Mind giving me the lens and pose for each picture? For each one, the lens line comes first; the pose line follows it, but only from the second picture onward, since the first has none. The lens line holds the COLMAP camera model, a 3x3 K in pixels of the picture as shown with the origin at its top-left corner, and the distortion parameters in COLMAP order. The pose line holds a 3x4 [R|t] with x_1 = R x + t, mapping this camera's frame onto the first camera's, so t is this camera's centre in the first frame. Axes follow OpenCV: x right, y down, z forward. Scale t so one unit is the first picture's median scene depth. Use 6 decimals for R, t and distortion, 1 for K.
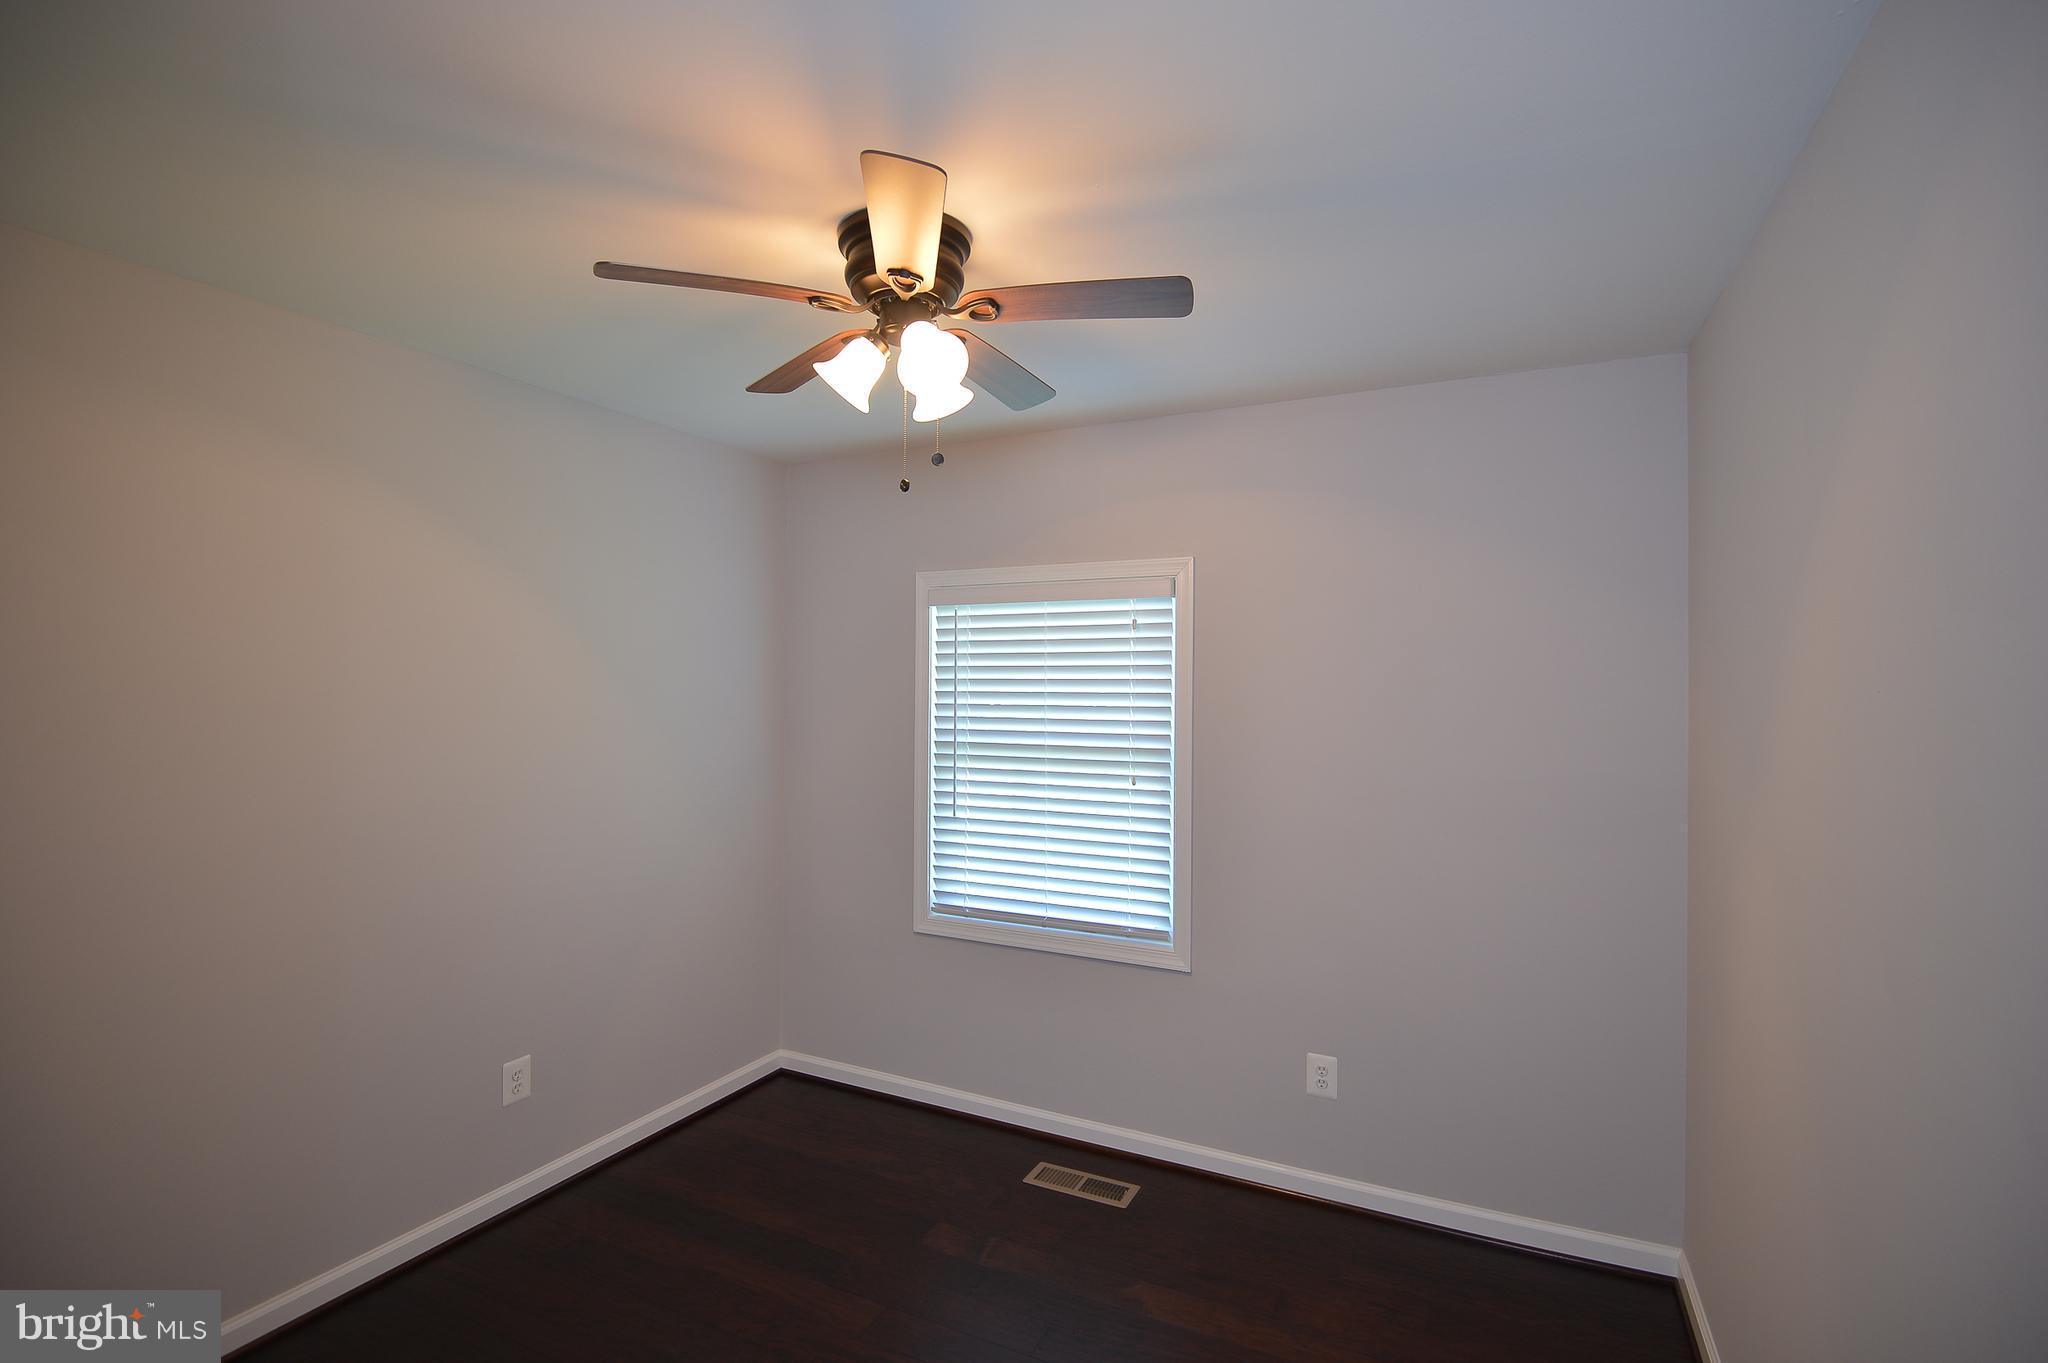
lens RADIAL K [[955.5, 0, 1019.0], [0, 955.5, 677.1], [0, 0, 1]] dist [-0.004124, -0.008716]
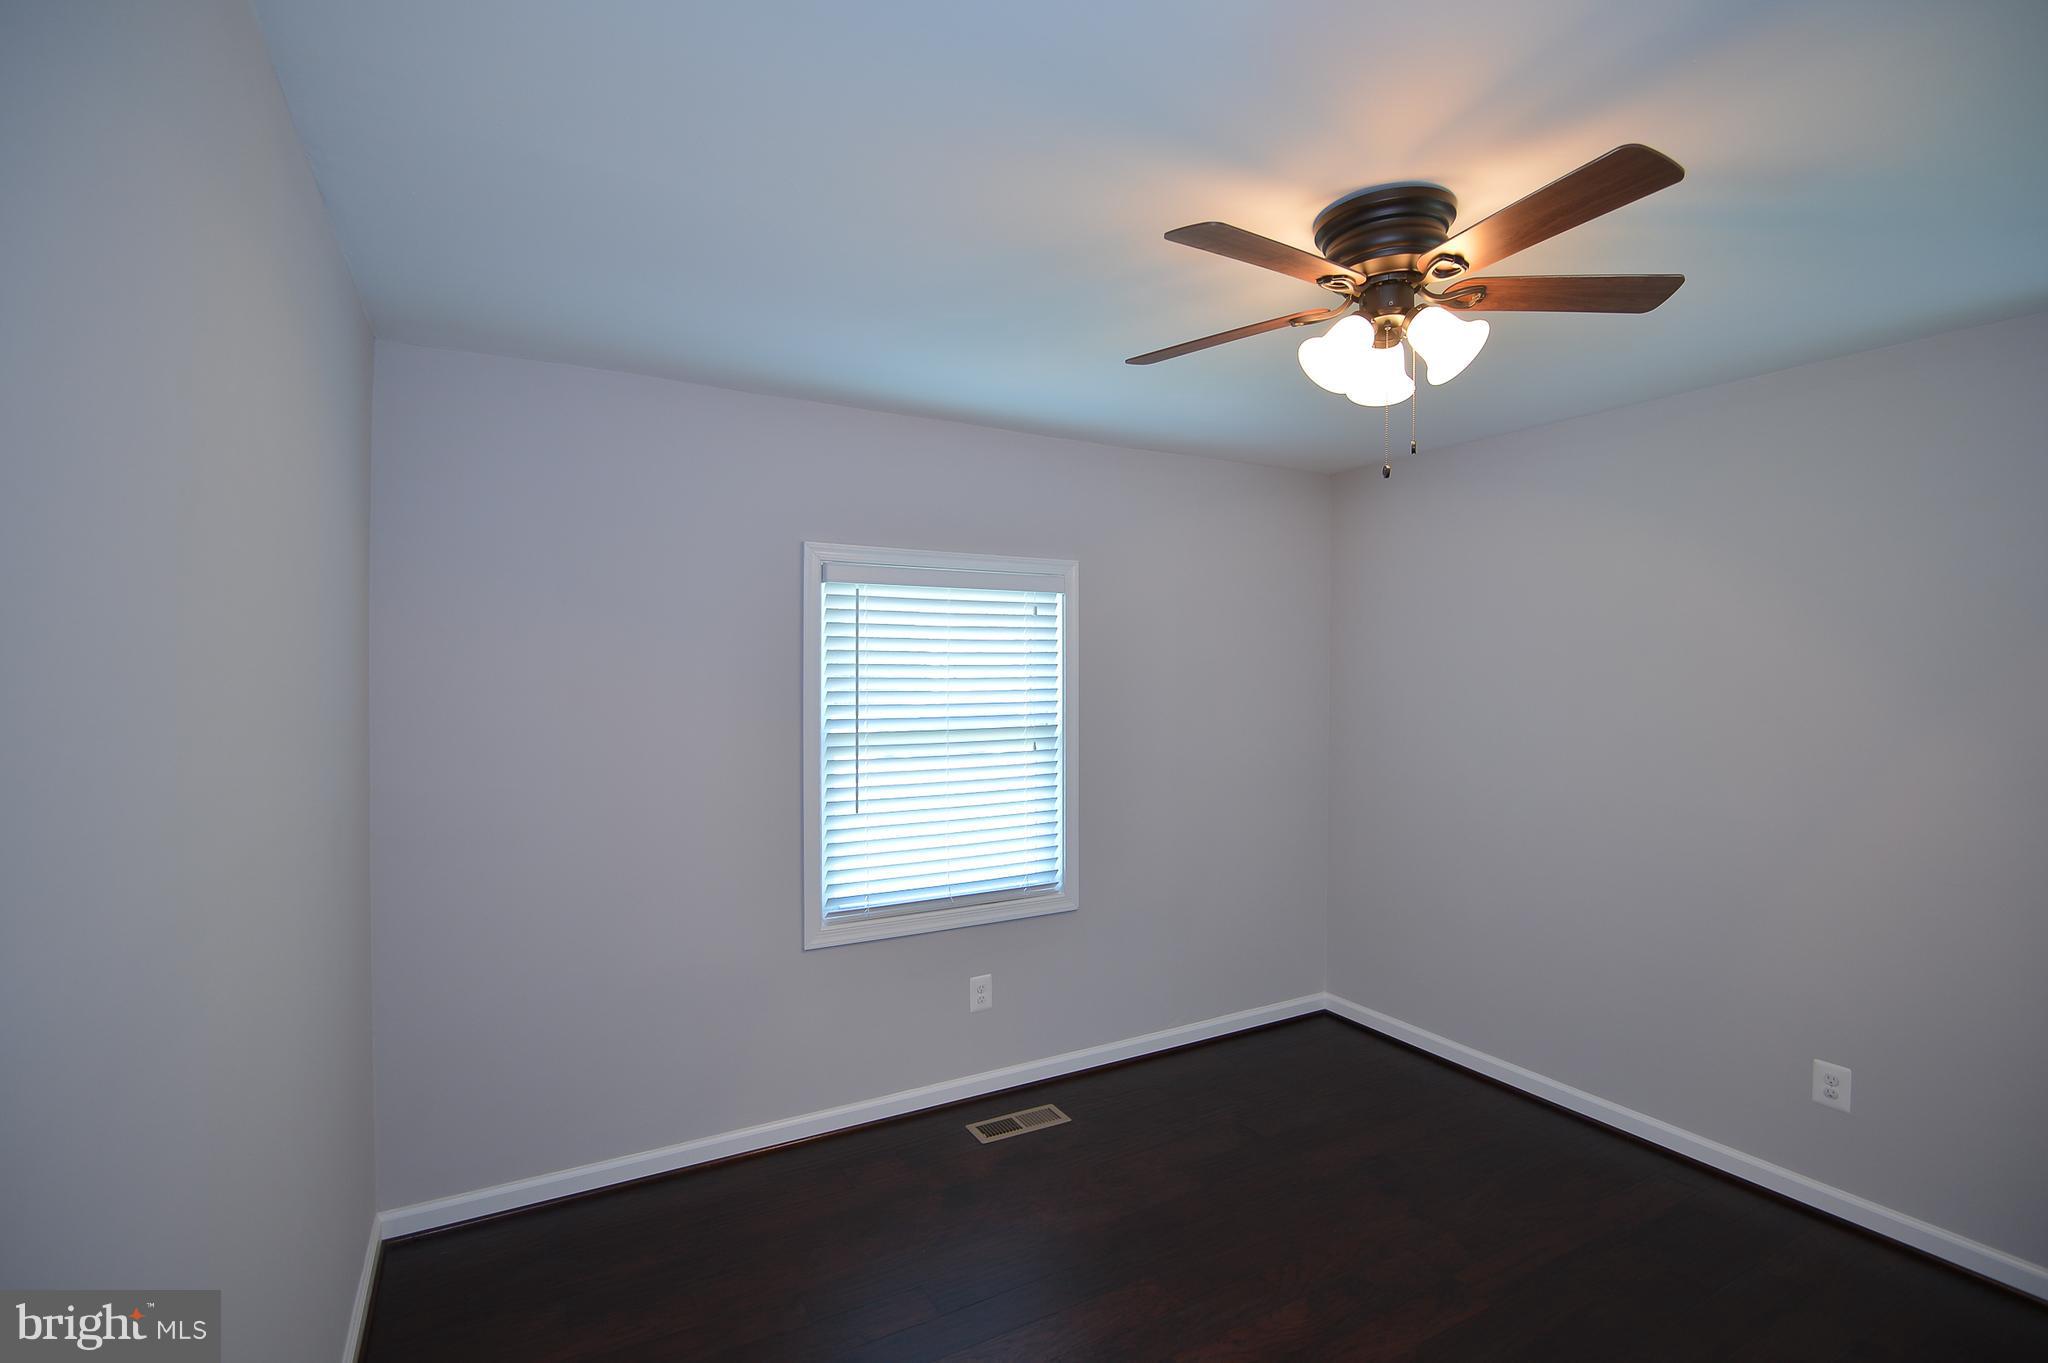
lens RADIAL K [[955.5, 0, 1031.7], [0, 955.5, 686.1], [0, 0, 1]] dist [-0.004124, -0.008716]
pose [[0.564780, -0.025845, 0.824836, -0.780045], [-0.009186, 0.999251, 0.037600, -0.013660], [-0.825190, -0.028812, 0.564120, 0.359983]]
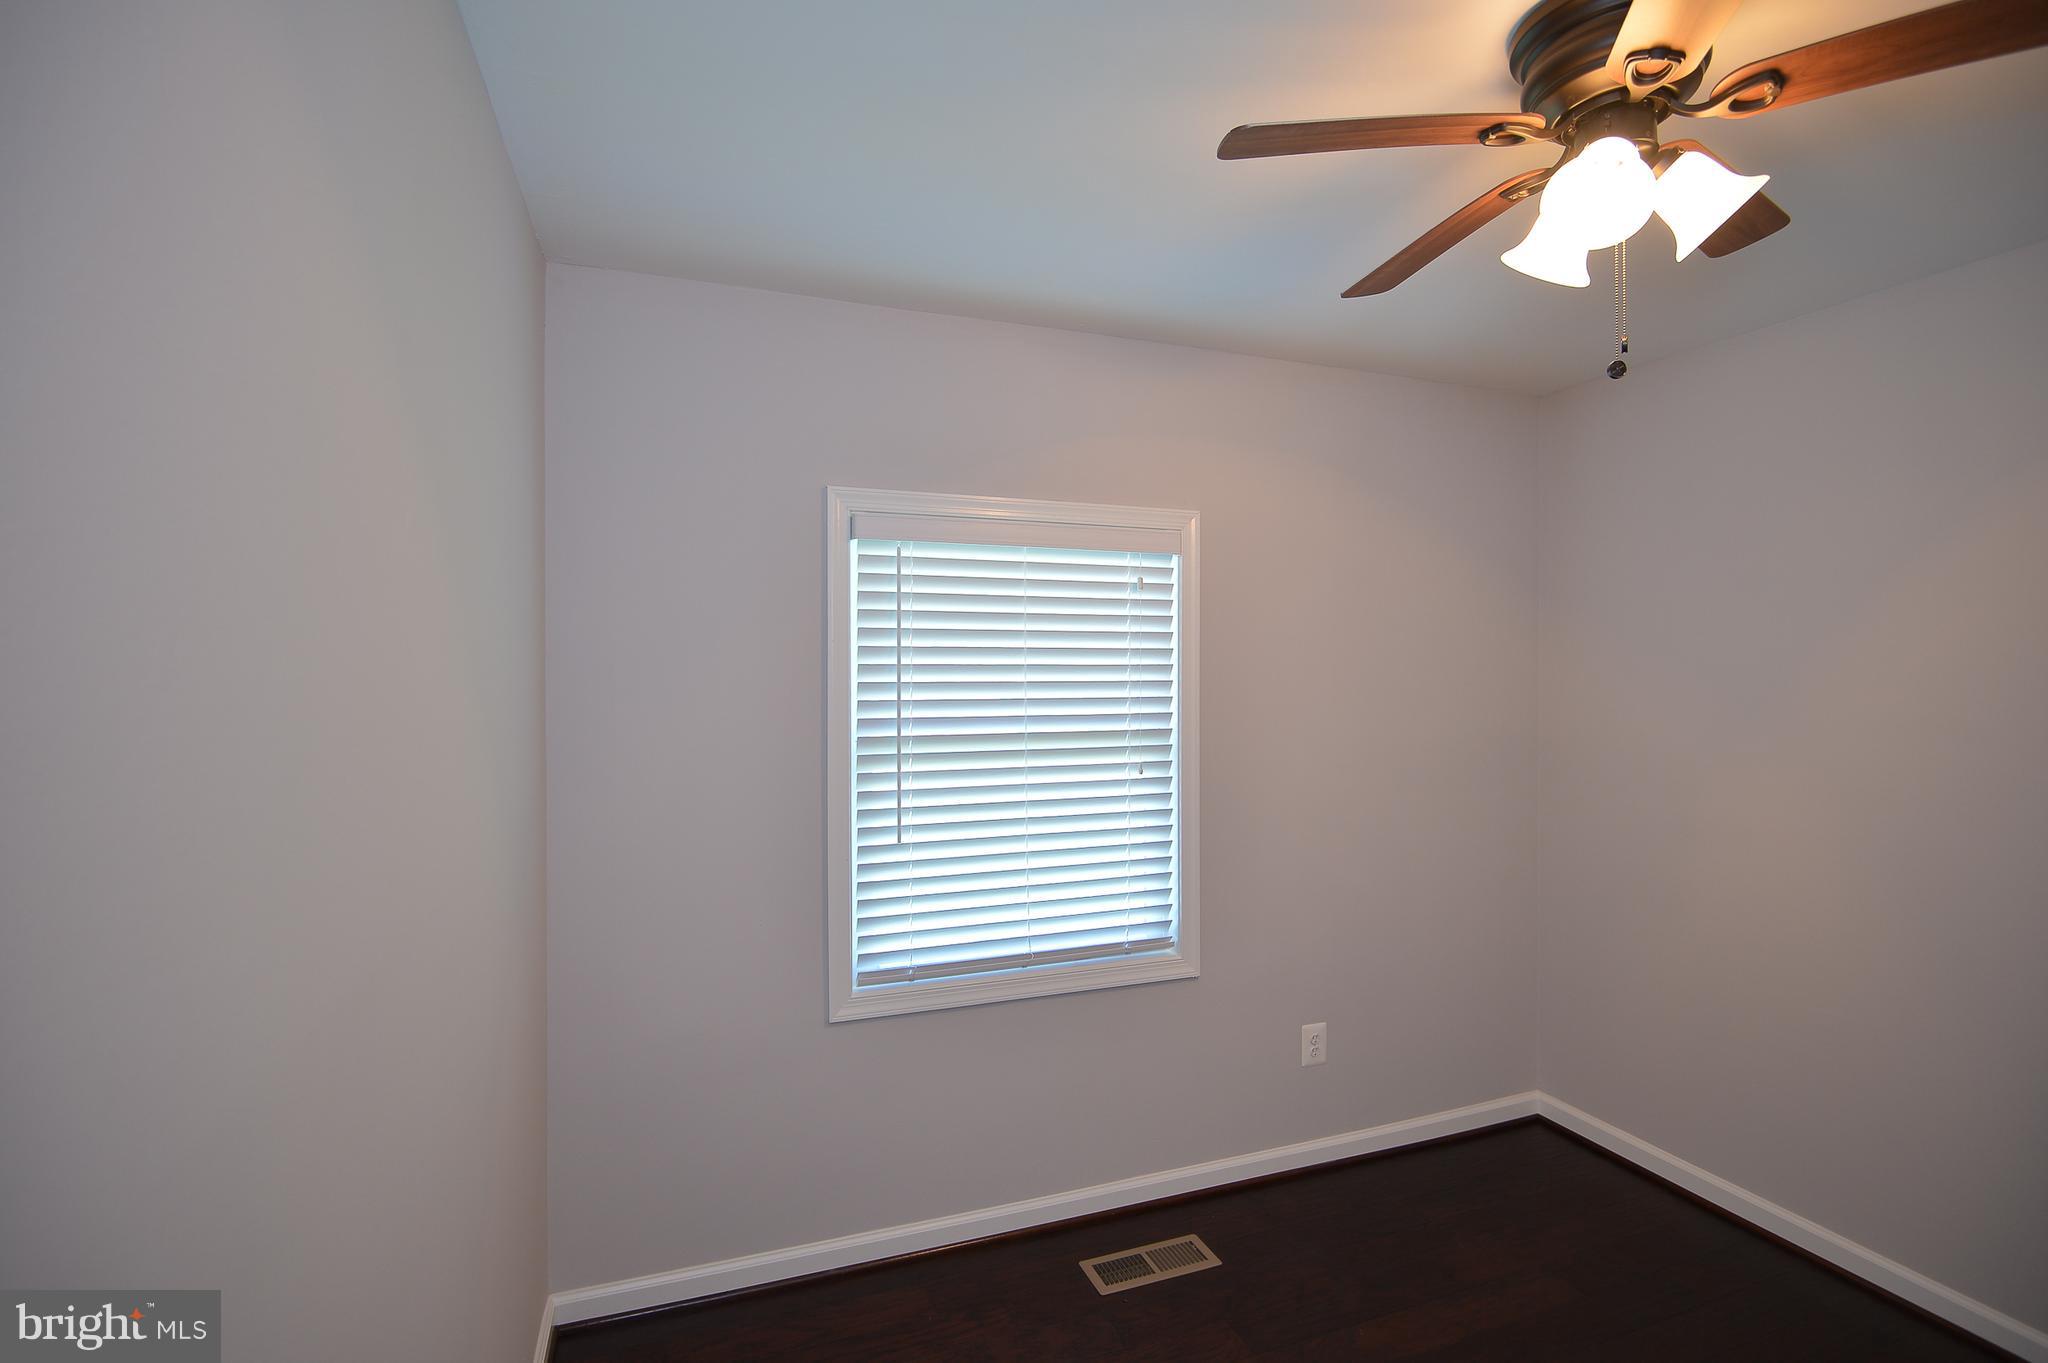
lens RADIAL K [[955.5, 0, 1035.1], [0, 955.5, 671.0], [0, 0, 1]] dist [-0.004124, -0.008716]
pose [[0.679470, -0.016965, 0.733507, -0.543108], [-0.007685, 0.999513, 0.030236, -0.002860], [-0.733663, -0.026182, 0.679009, 0.480913]]
